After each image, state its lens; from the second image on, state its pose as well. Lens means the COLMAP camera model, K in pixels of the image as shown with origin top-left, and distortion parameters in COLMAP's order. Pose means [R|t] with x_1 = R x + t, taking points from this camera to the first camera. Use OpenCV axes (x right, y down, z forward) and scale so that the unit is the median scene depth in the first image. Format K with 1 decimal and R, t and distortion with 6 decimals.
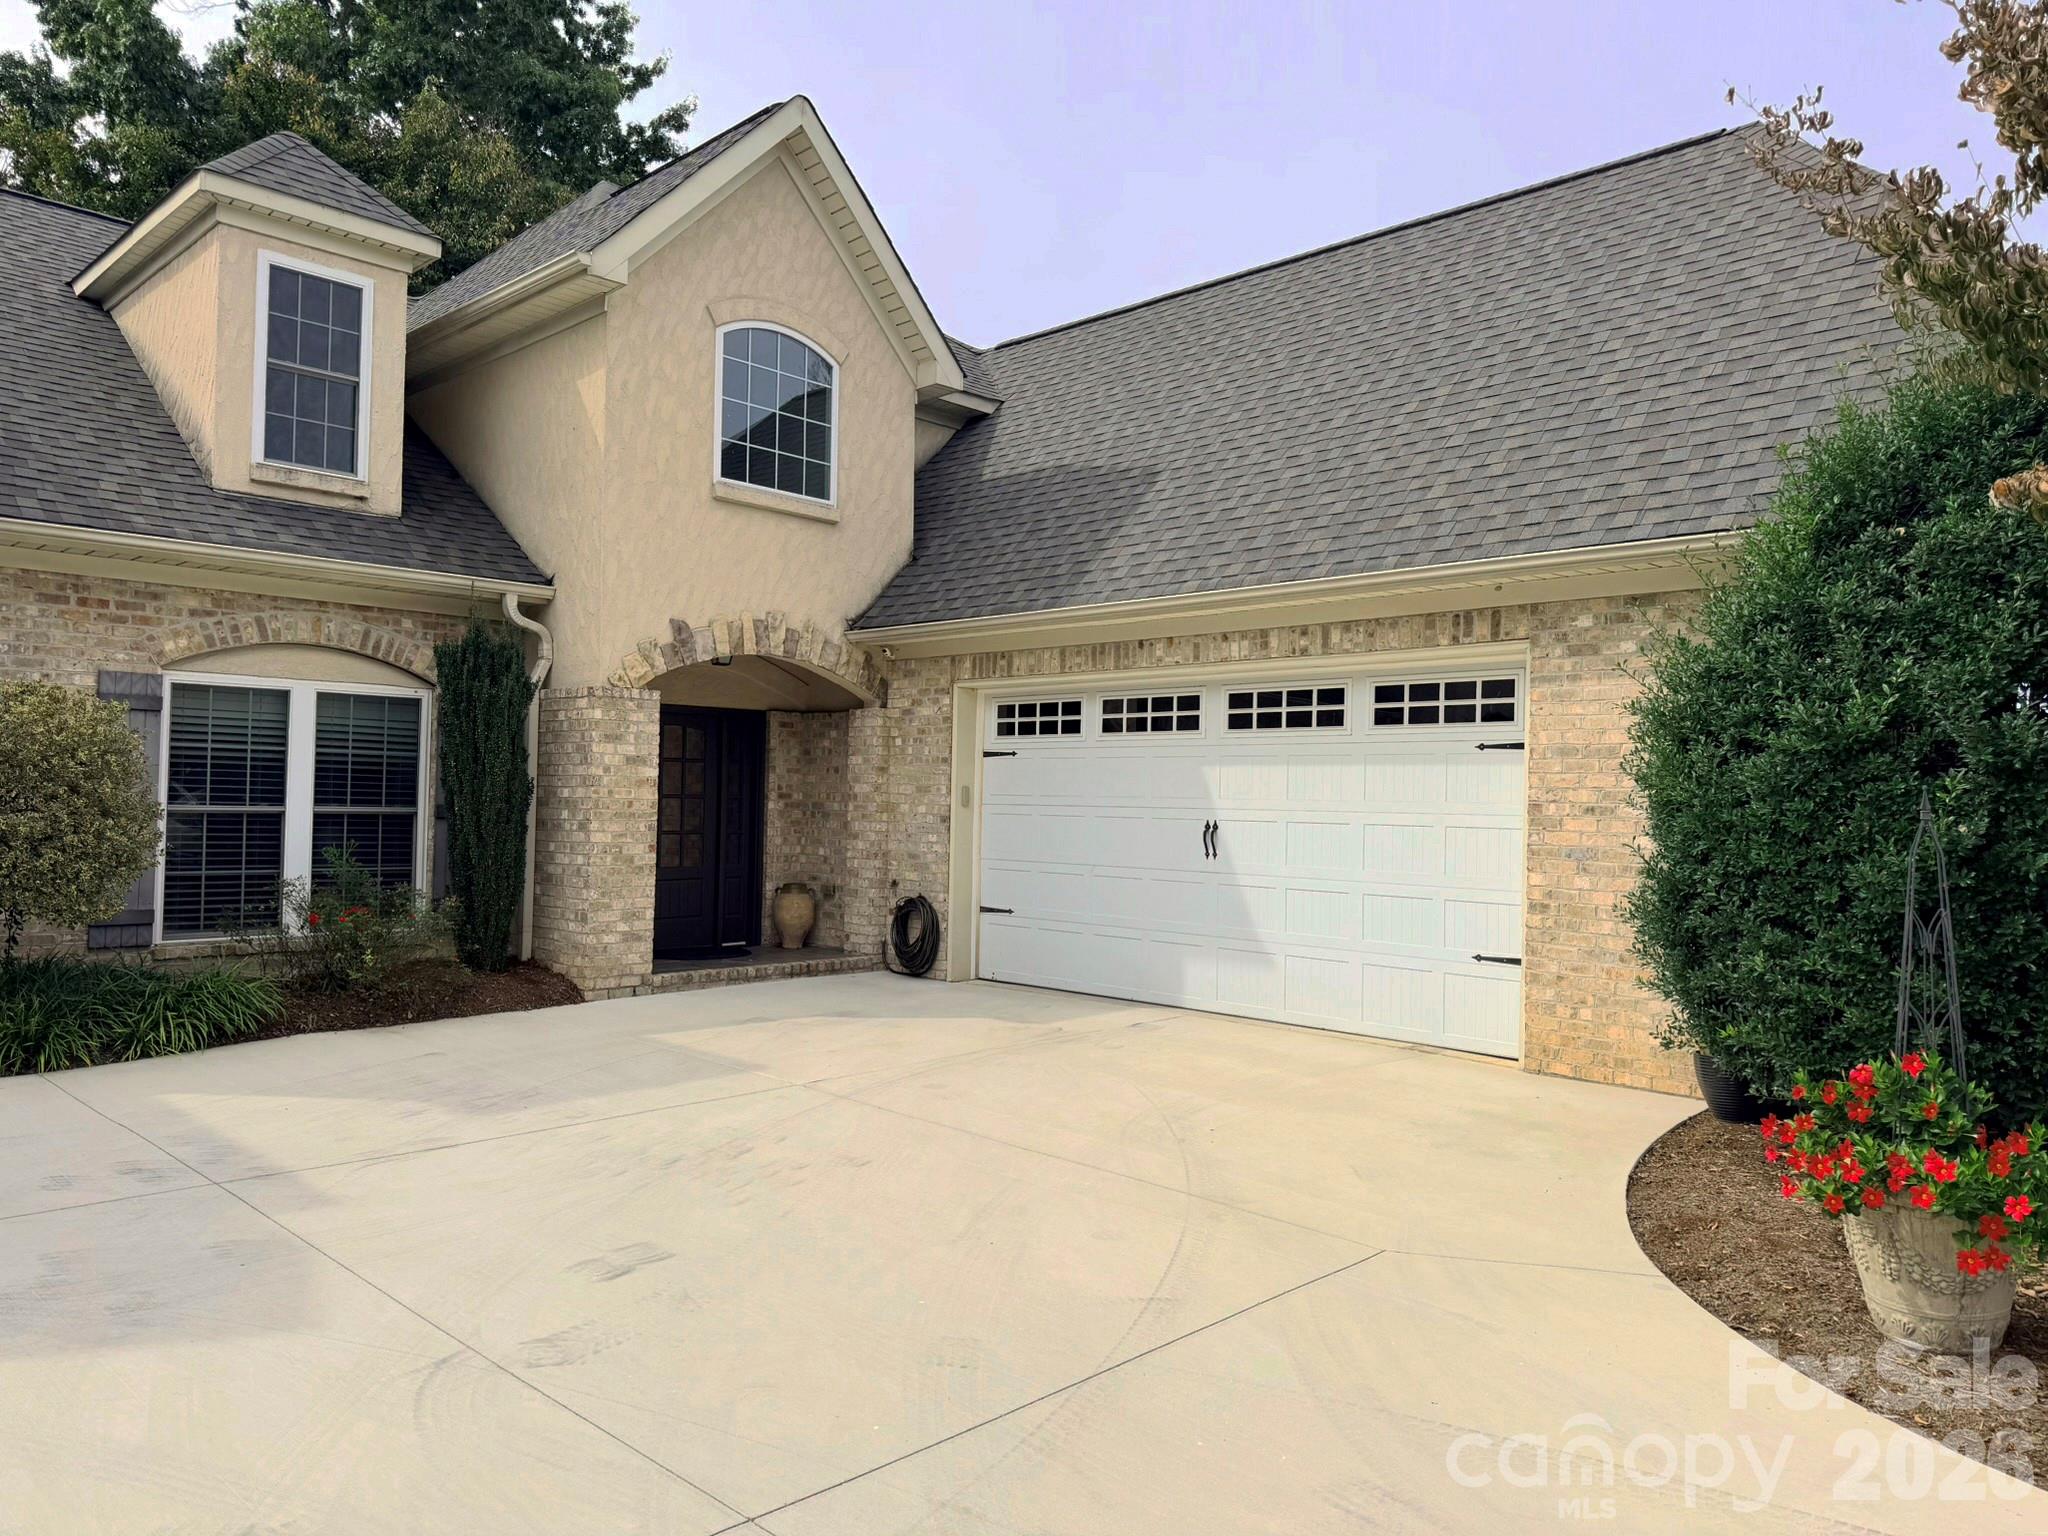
lens RADIAL K [[1429.0, 0, 1020.9], [0, 1429.0, 760.7], [0, 0, 1]] dist [0.044316, -0.015738]
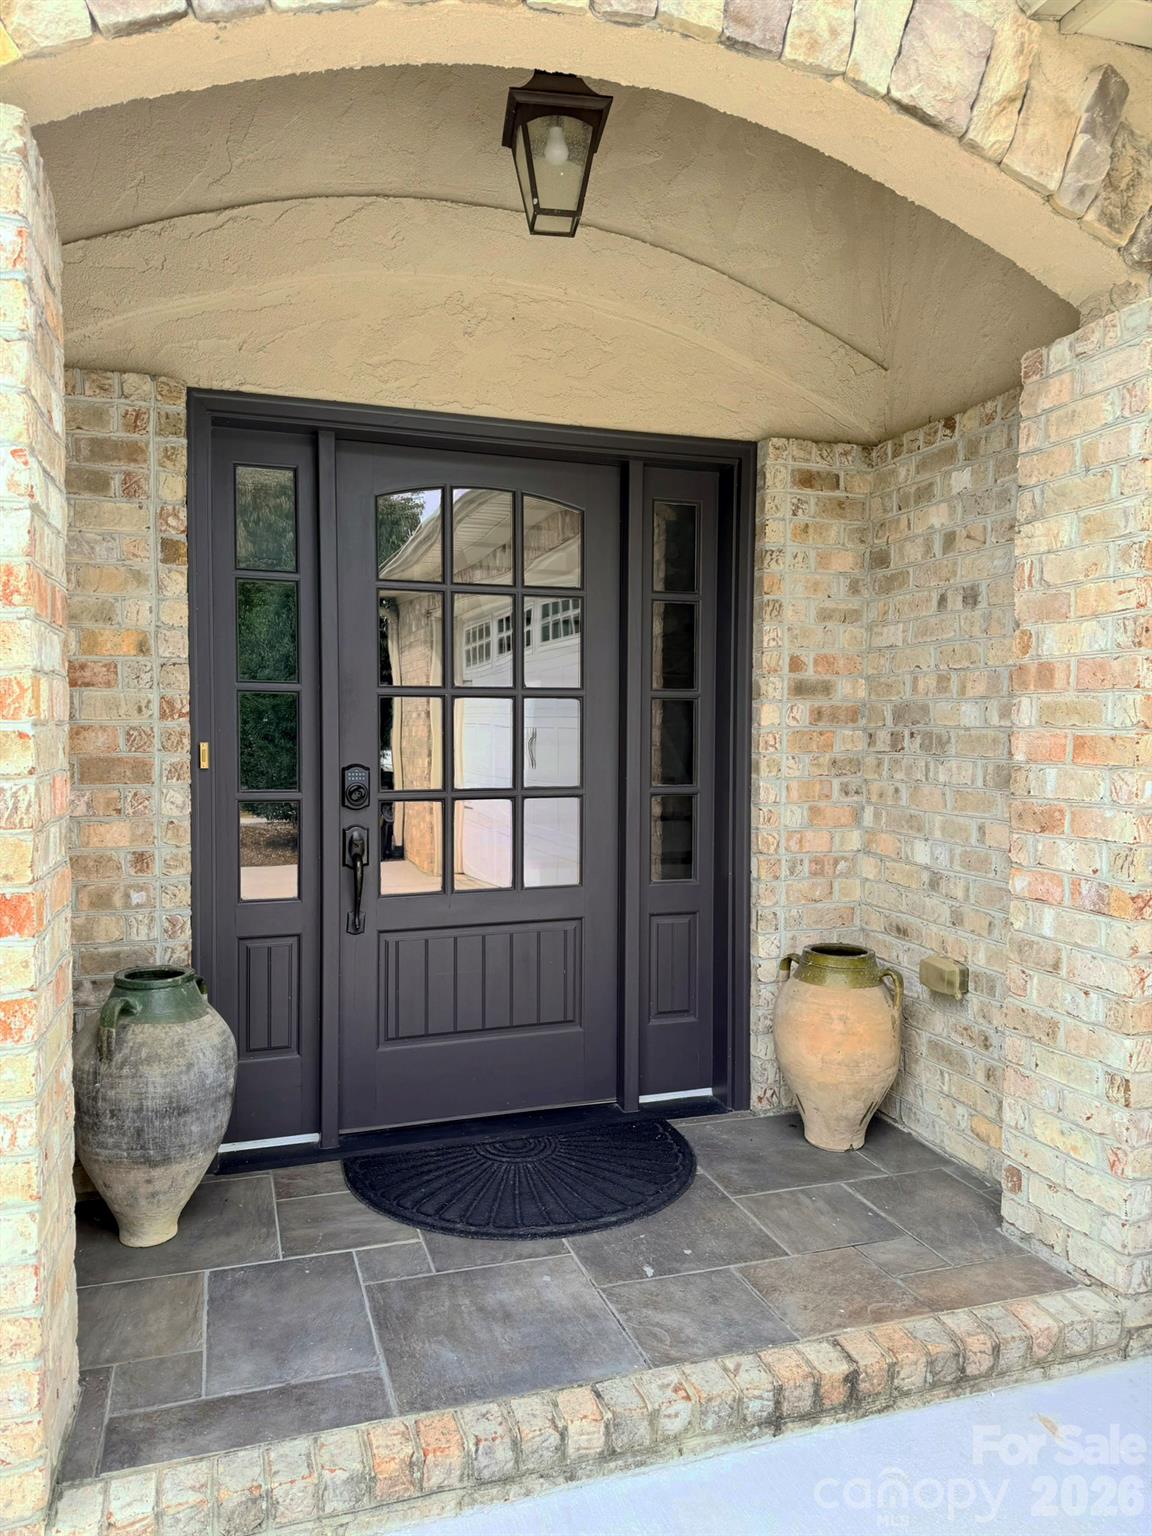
lens RADIAL K [[1071.7, 0, 575.4], [0, 1071.7, 772.6], [0, 0, 1]] dist [0.044316, -0.015738]
pose [[0.885901, 0.005785, -0.463839, -0.108688], [0.025726, 0.997771, 0.061579, 0.031499], [0.463161, -0.066486, 0.883777, 0.848745]]
